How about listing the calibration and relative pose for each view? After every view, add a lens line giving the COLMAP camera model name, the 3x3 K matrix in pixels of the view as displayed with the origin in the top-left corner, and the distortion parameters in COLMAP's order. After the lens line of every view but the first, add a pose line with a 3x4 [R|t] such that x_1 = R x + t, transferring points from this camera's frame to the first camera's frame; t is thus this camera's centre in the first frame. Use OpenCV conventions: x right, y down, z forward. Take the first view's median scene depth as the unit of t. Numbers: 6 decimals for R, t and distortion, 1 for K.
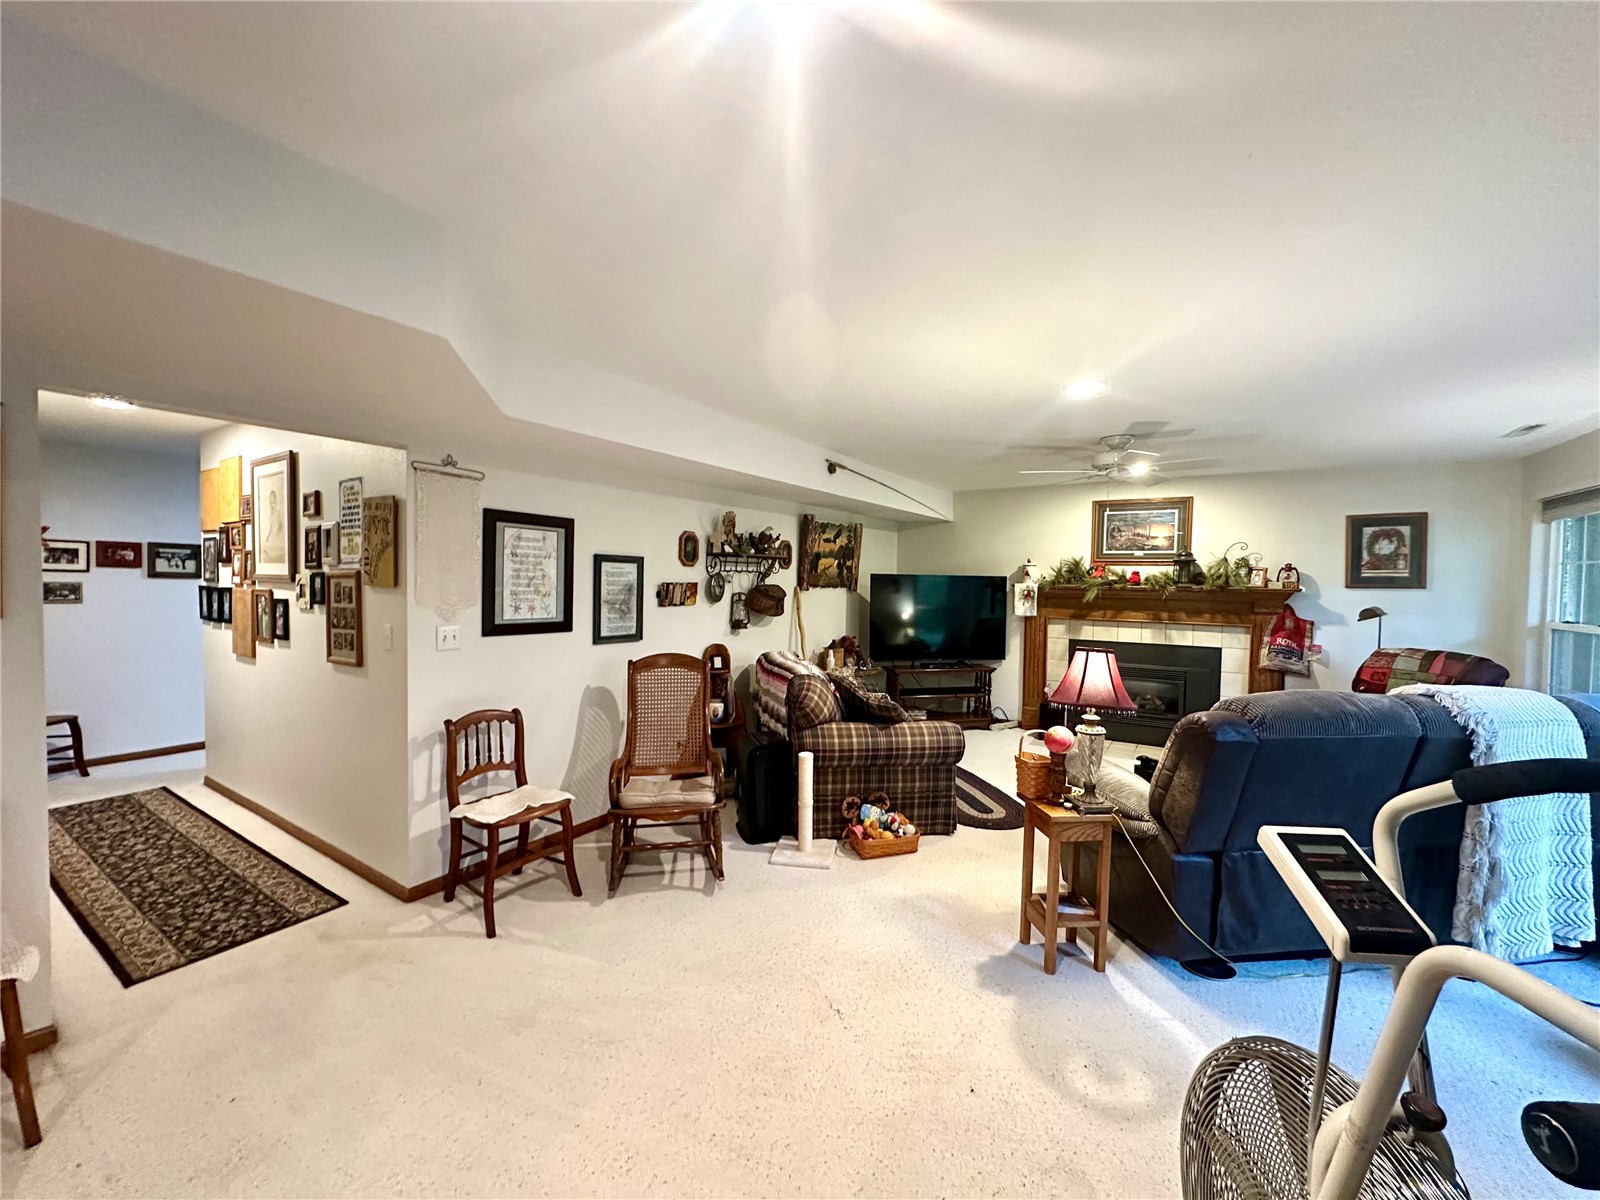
lens RADIAL K [[638.9, 0, 800.0], [0, 638.9, 600.0], [0, 0, 1]] dist [-0.007462, 0.002038]
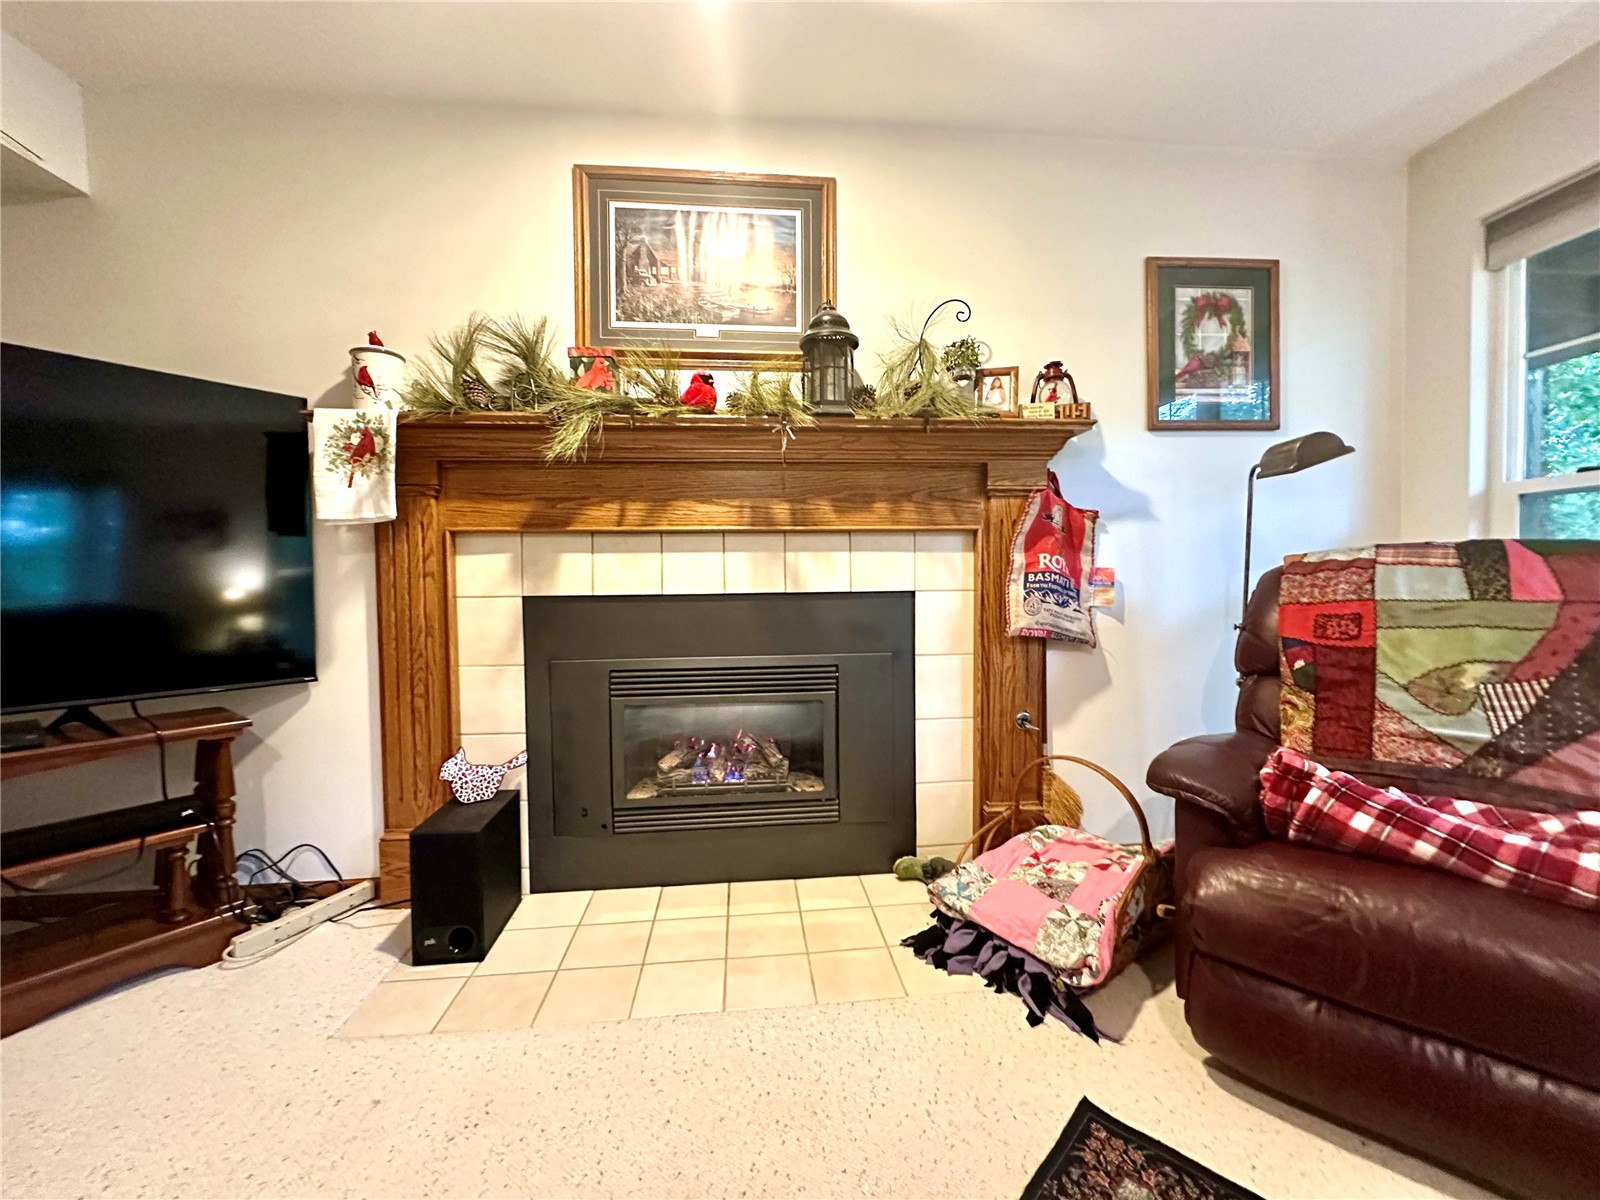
lens RADIAL K [[638.9, 0, 800.0], [0, 638.9, 600.0], [0, 0, 1]] dist [-0.007462, 0.002038]
pose [[0.784366, -0.040565, 0.618970, 0.409582], [0.041904, 0.999045, 0.012373, 0.079564], [-0.618881, 0.016233, 0.785317, 0.815915]]
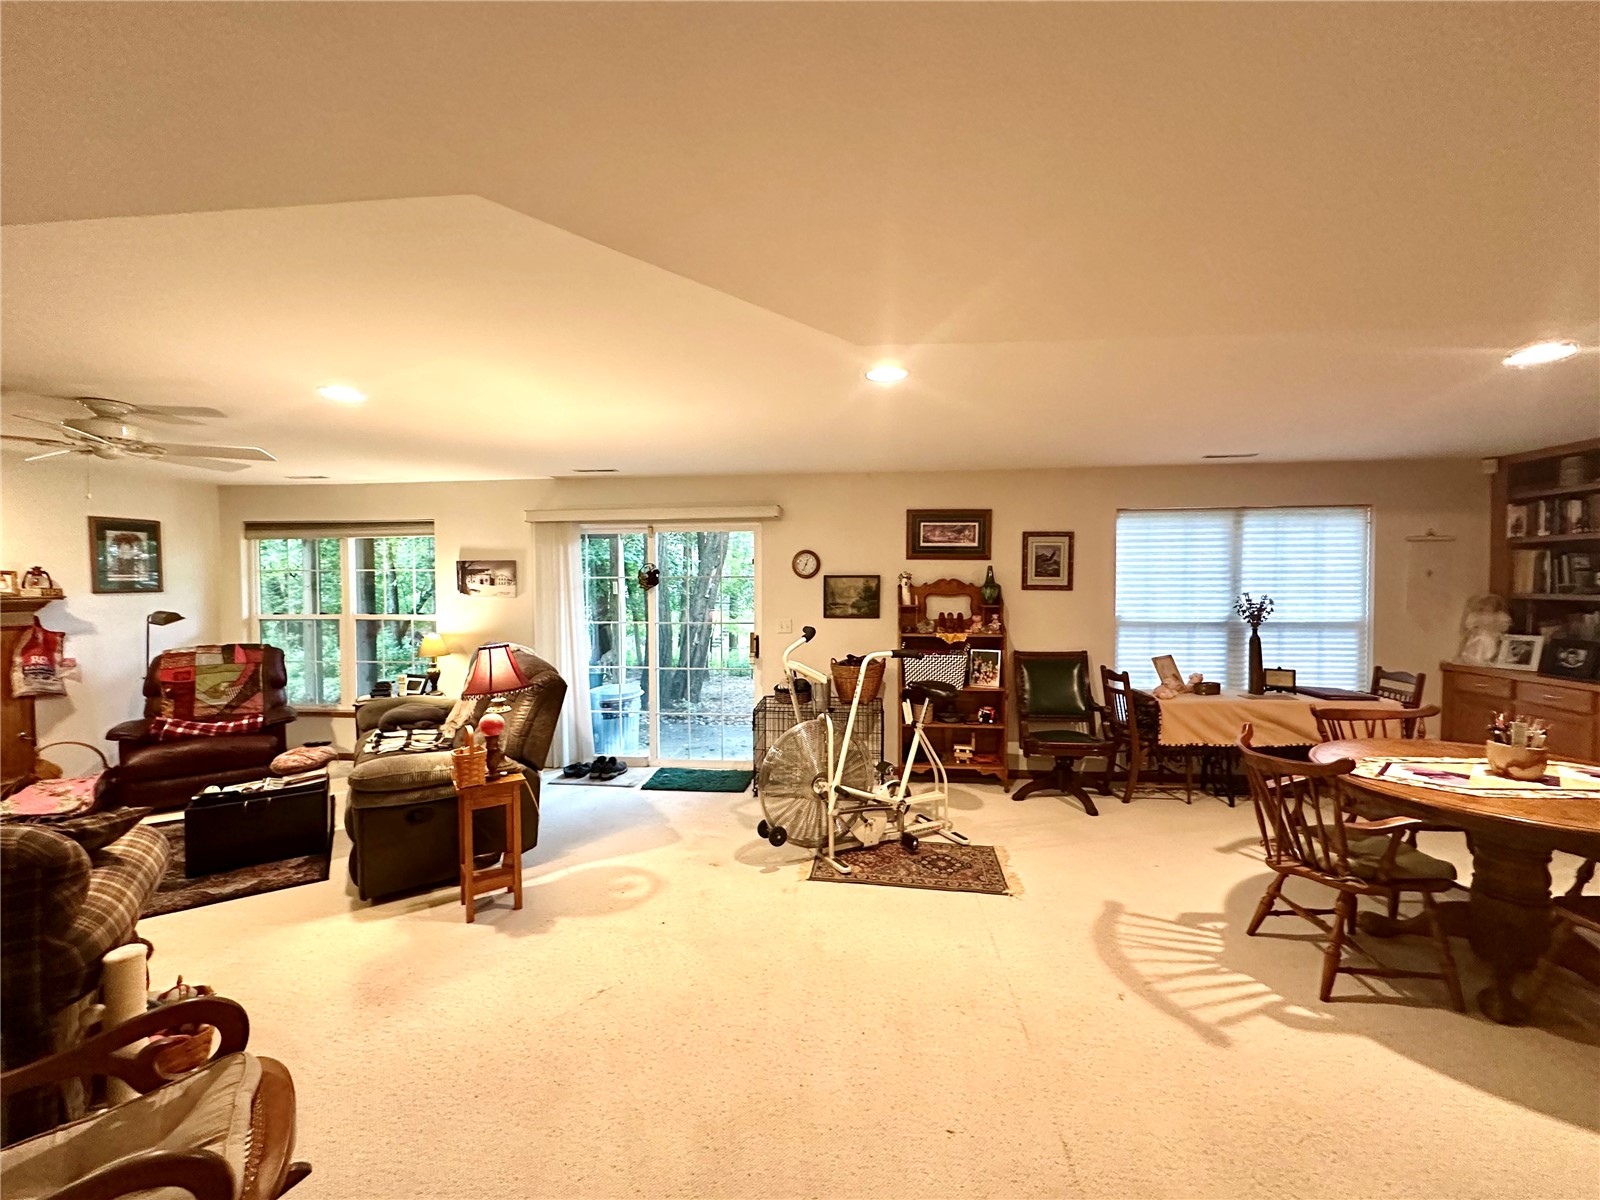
lens RADIAL K [[638.9, 0, 800.0], [0, 638.9, 600.0], [0, 0, 1]] dist [-0.007462, 0.002038]
pose [[-0.460736, -0.035400, 0.886831, -0.453021], [0.027950, 0.998130, 0.054364, -0.031481], [-0.887097, 0.049835, -0.458885, 0.508340]]
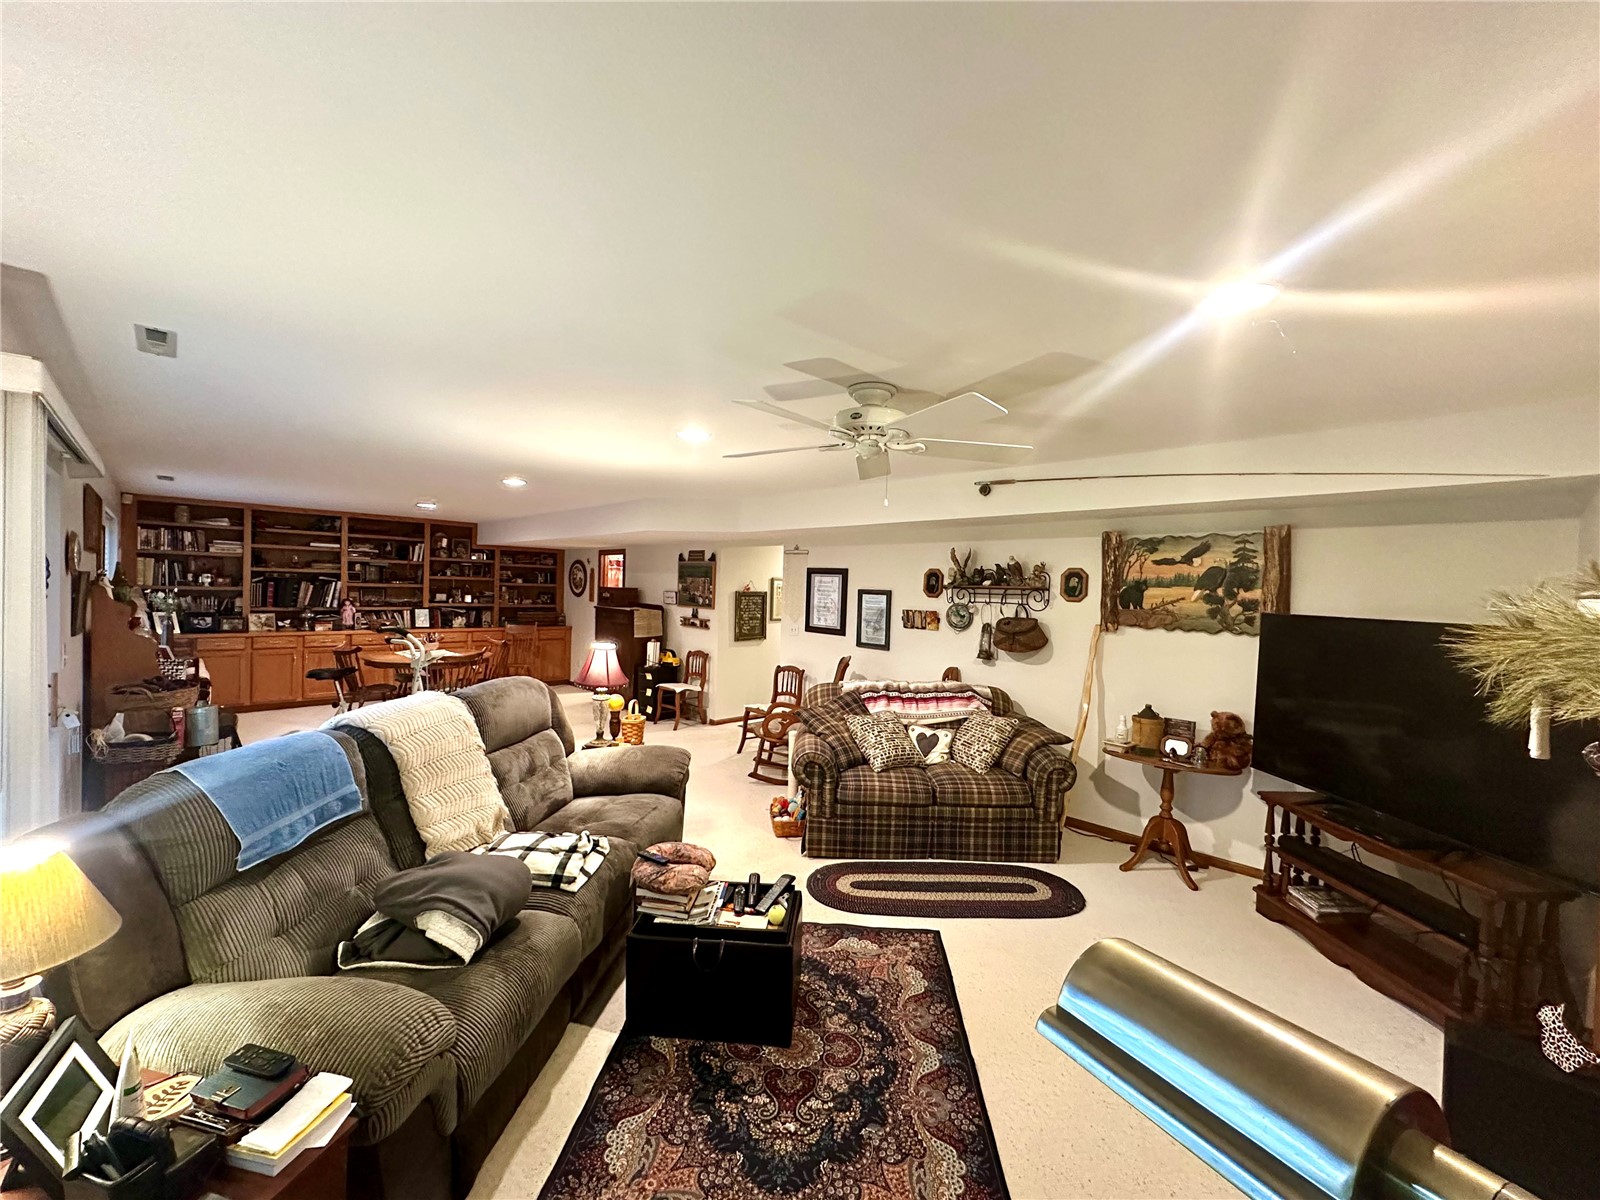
lens RADIAL K [[638.9, 0, 800.0], [0, 638.9, 600.0], [0, 0, 1]] dist [-0.007462, 0.002038]
pose [[-0.208712, -0.001800, -0.977975, 0.916179], [-0.064420, 0.997852, 0.011911, -0.040160], [0.975853, 0.065487, -0.208380, 0.871125]]
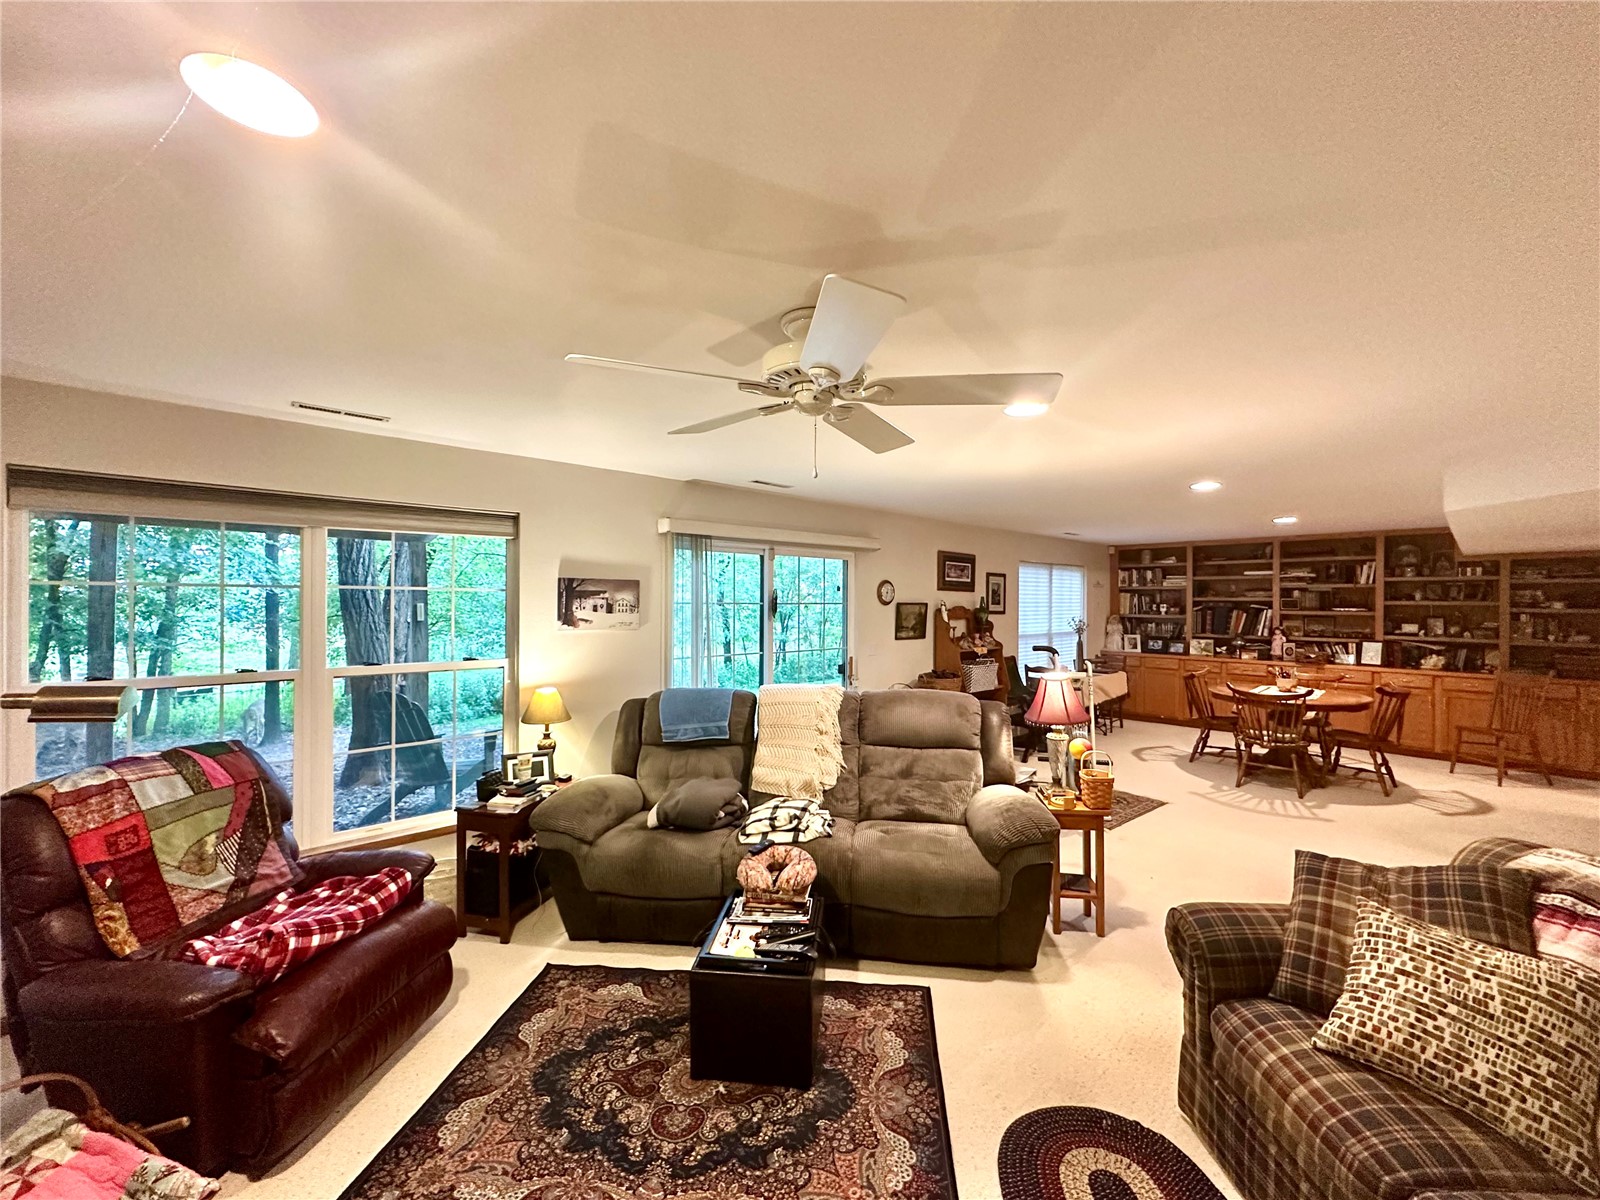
lens RADIAL K [[638.9, 0, 800.0], [0, 638.9, 600.0], [0, 0, 1]] dist [-0.007462, 0.002038]
pose [[-0.969649, -0.018537, 0.243798, 0.319794], [-0.010245, 0.999327, 0.035235, -0.058406], [-0.244287, 0.031667, -0.969186, 1.173899]]
